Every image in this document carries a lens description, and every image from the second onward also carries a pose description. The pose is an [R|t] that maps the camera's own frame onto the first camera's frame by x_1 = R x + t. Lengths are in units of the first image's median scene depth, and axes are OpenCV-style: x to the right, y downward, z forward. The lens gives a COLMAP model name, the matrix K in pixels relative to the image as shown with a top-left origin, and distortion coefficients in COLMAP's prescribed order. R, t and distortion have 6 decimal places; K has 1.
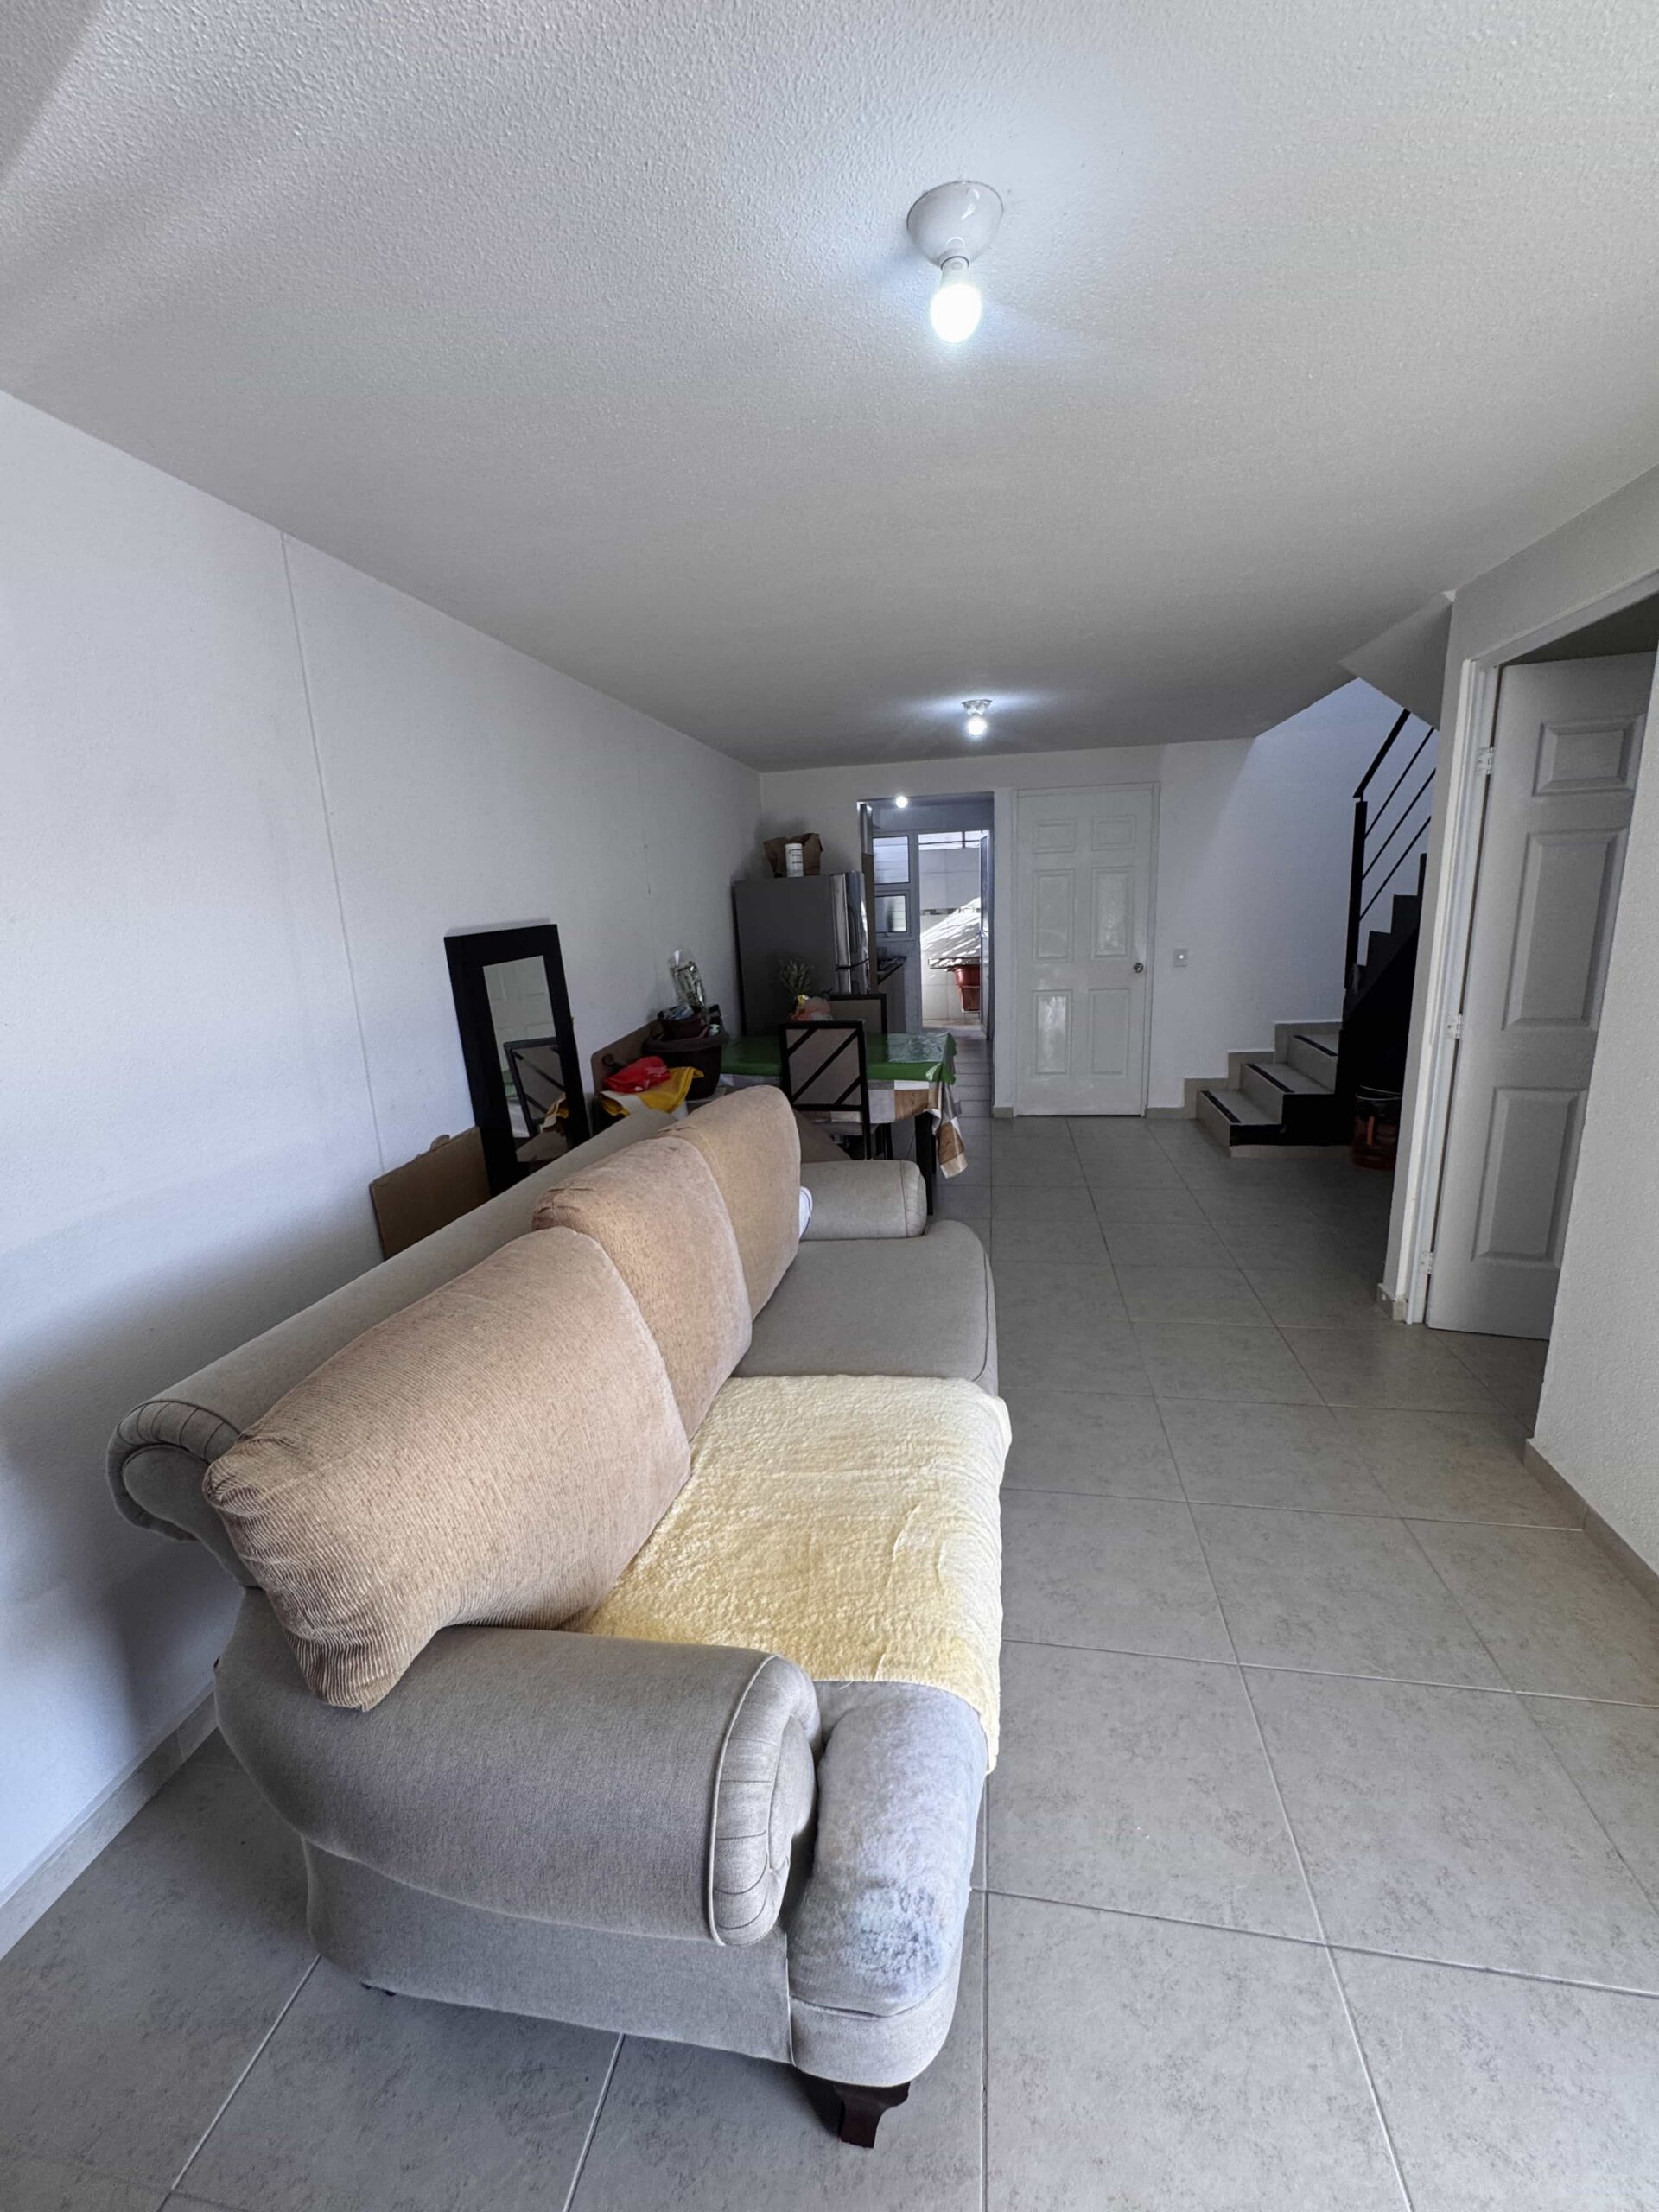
lens RADIAL K [[893.8, 0, 832.7], [0, 893.8, 1115.1], [0, 0, 1]] dist [-0.004212, -0.000358]
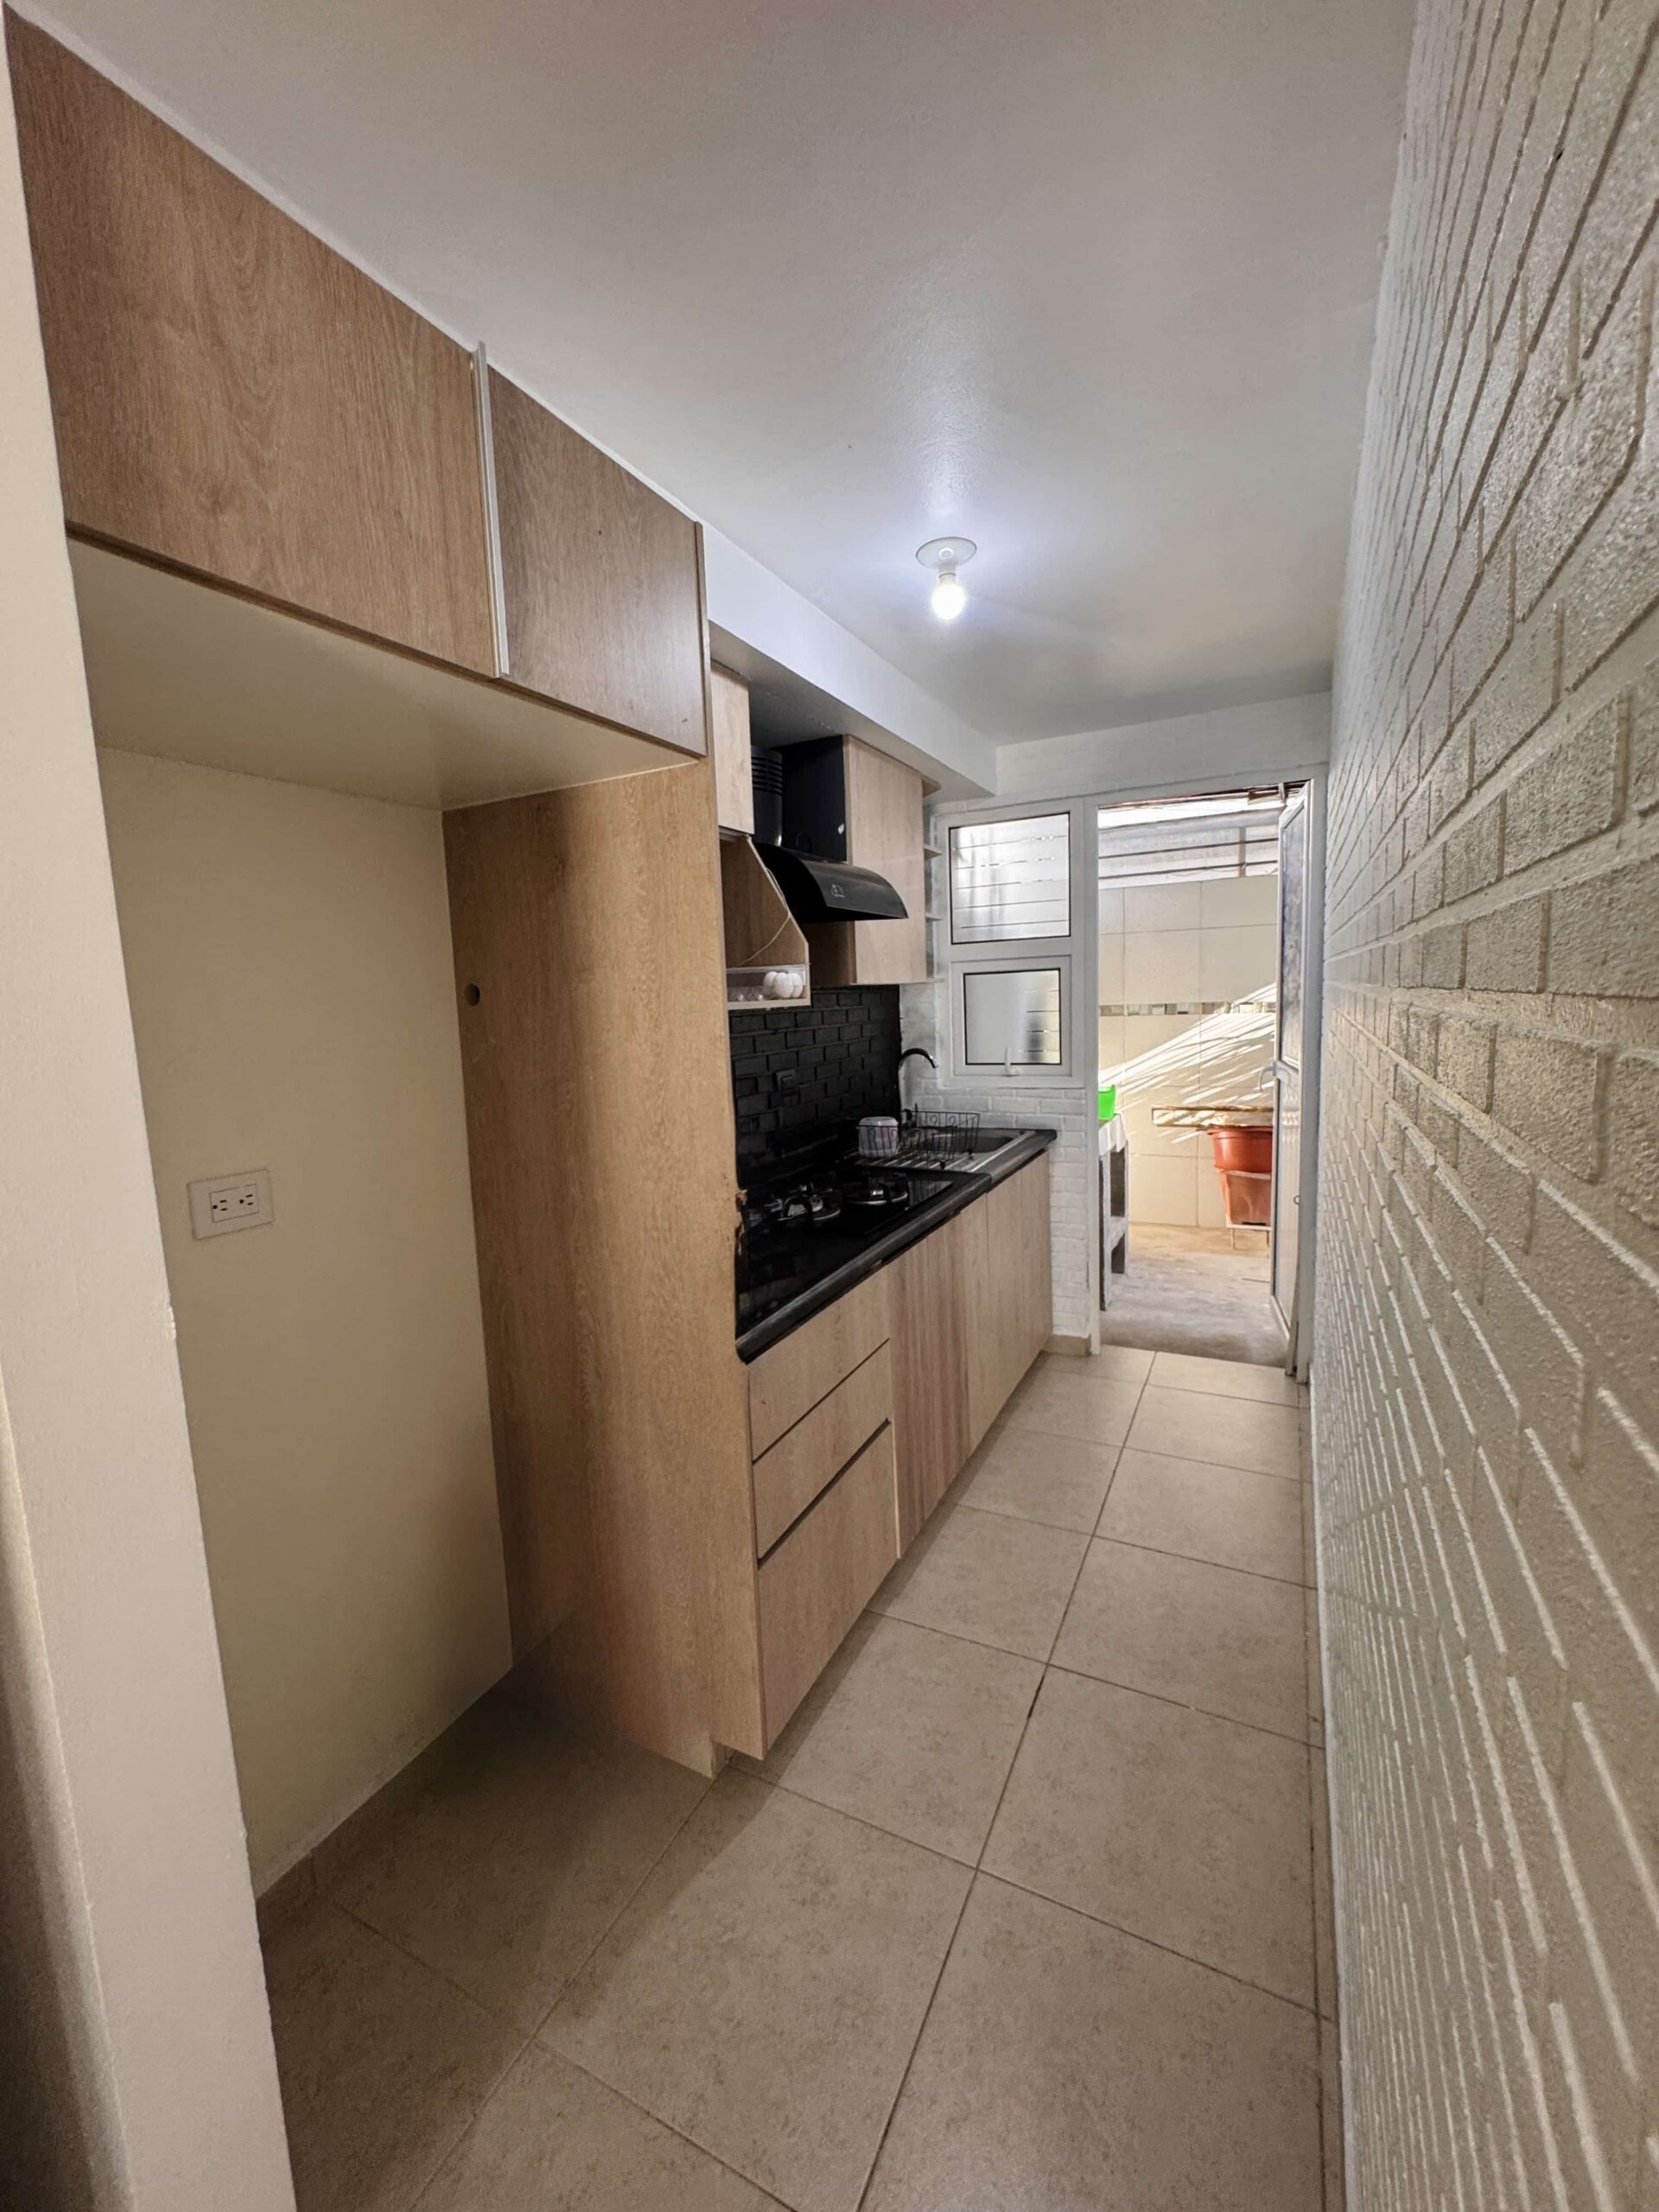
lens RADIAL K [[893.8, 0, 824.7], [0, 893.8, 1102.9], [0, 0, 1]] dist [-0.004212, -0.000358]
pose [[0.952725, 0.042130, -0.300900, 0.089231], [-0.074297, 0.992579, -0.096268, -0.127397], [0.294611, 0.114073, 0.948784, 0.536234]]
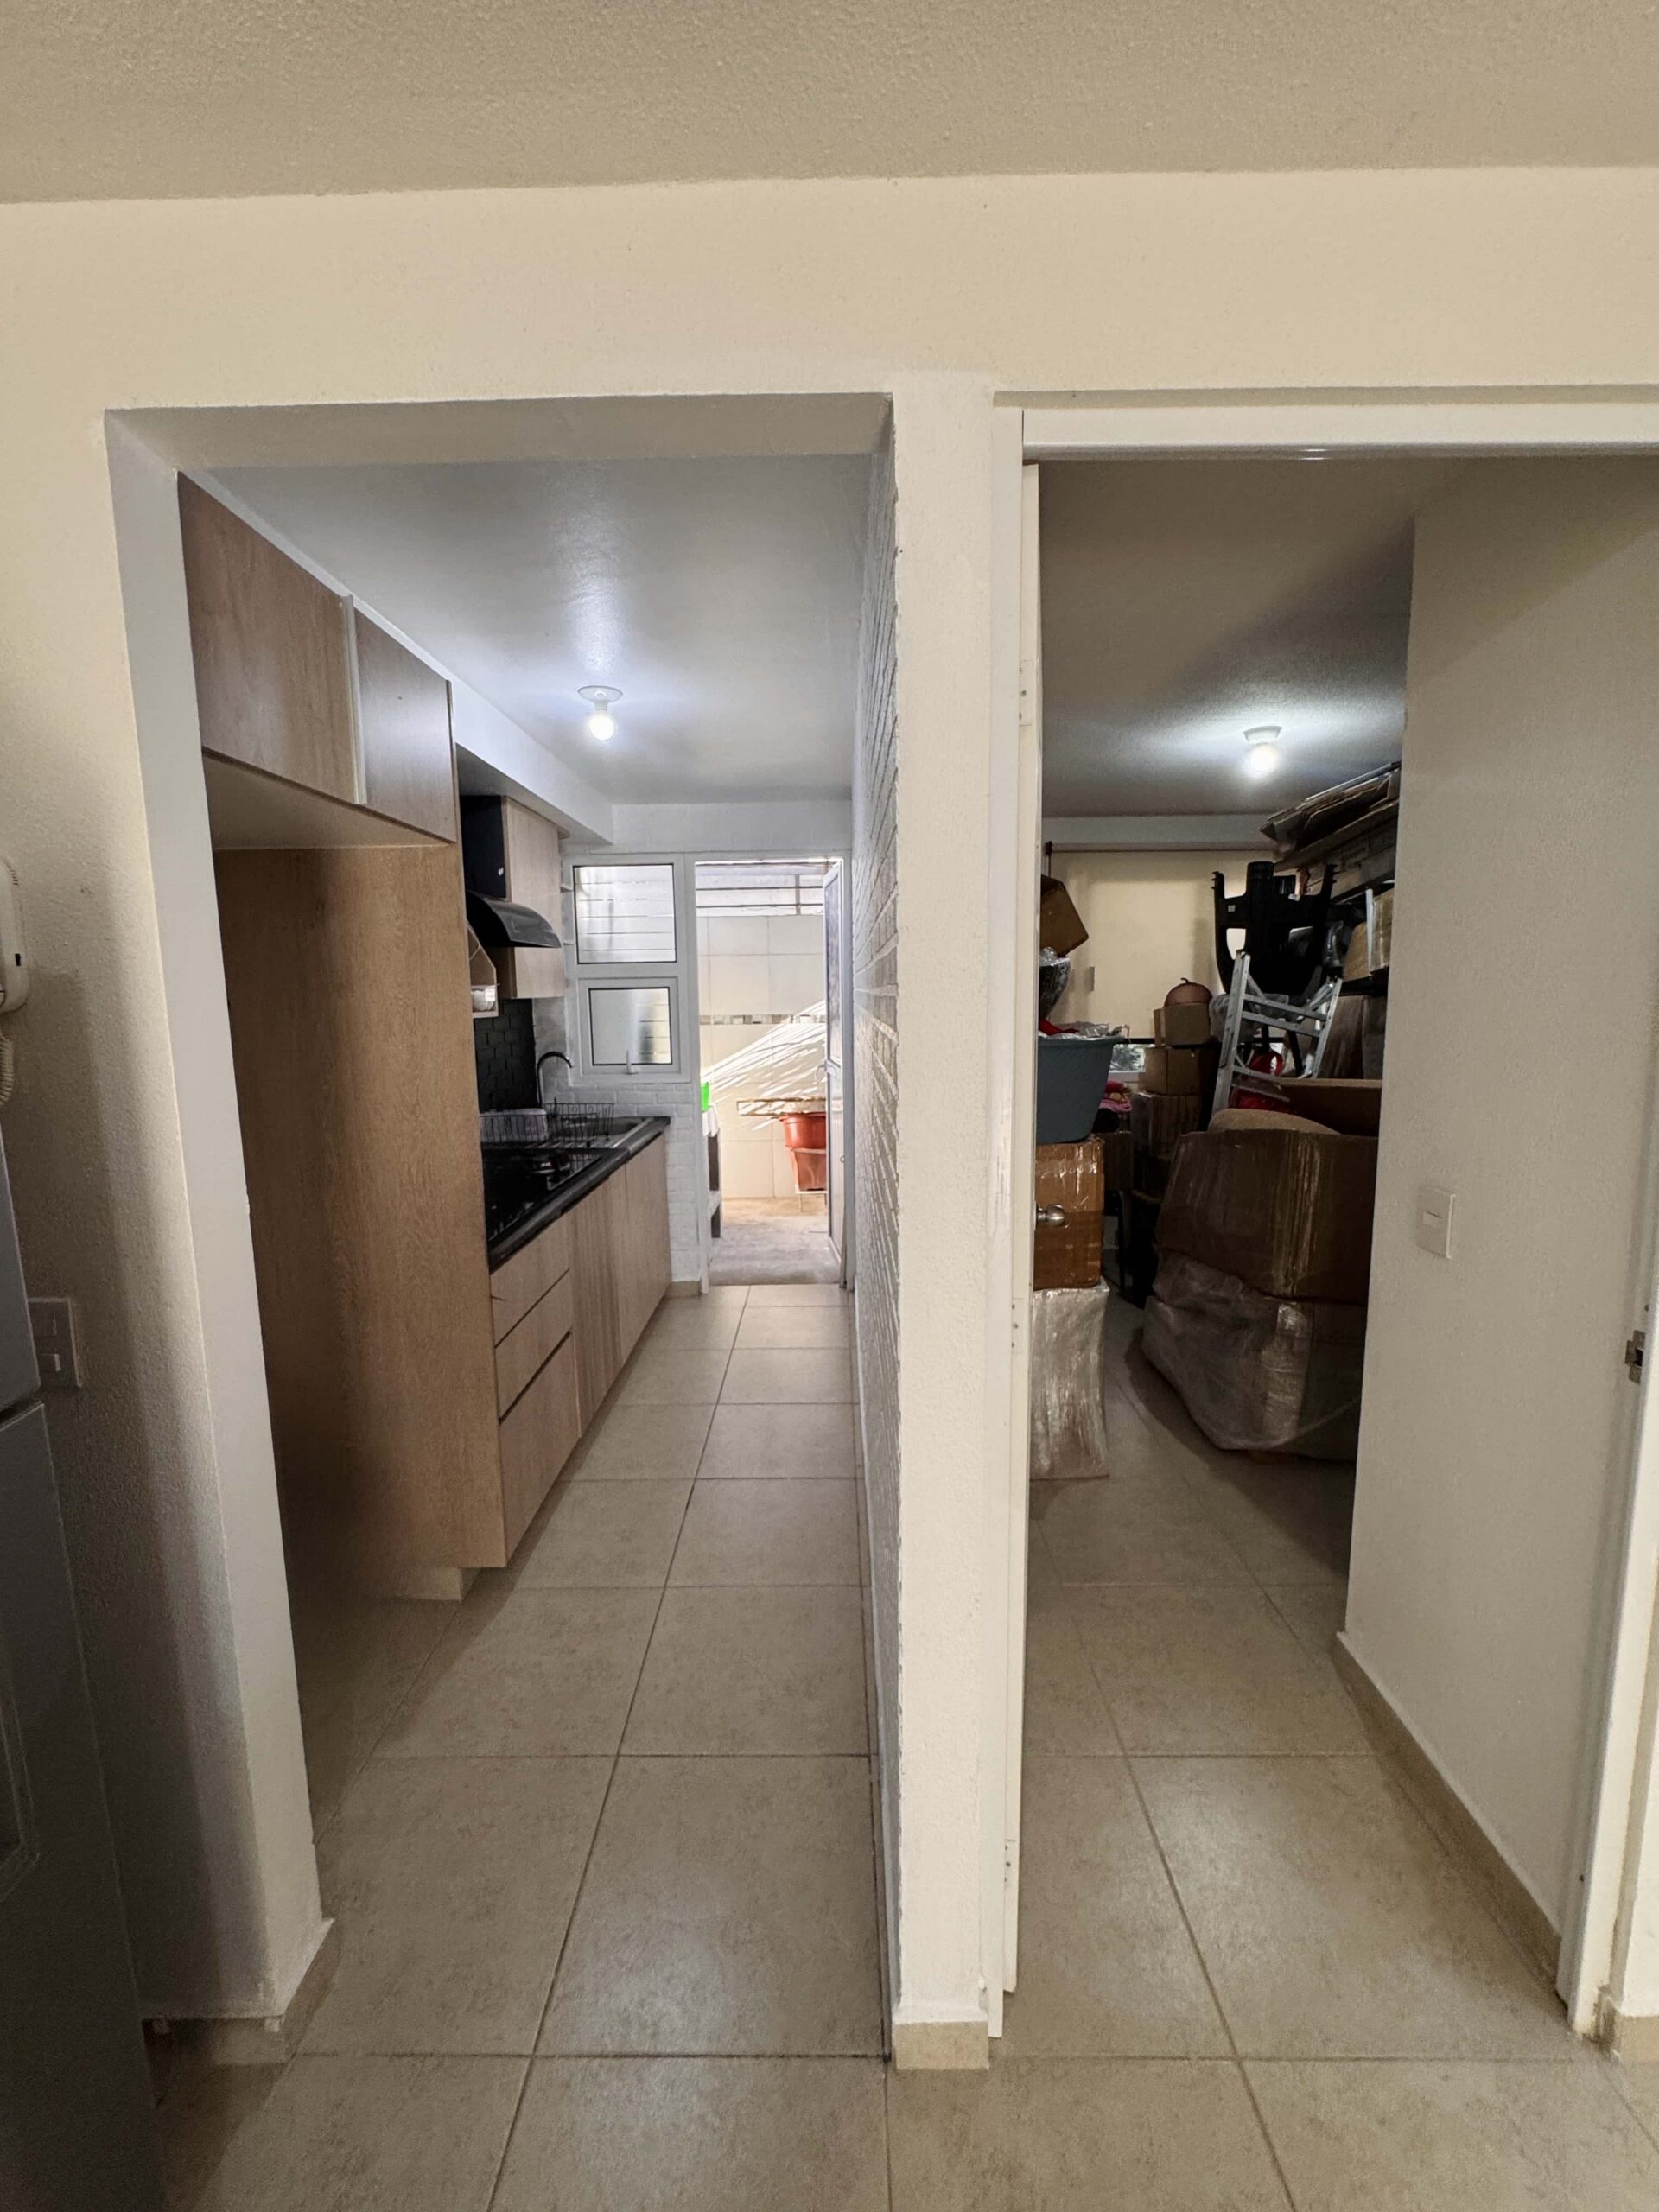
lens RADIAL K [[893.8, 0, 828.0], [0, 893.8, 1106.2], [0, 0, 1]] dist [-0.004212, -0.000358]
pose [[0.987276, 0.009217, 0.158751, 0.078255], [0.009266, 0.993289, -0.115290, -0.112027], [-0.158748, 0.115294, 0.980564, 0.459257]]
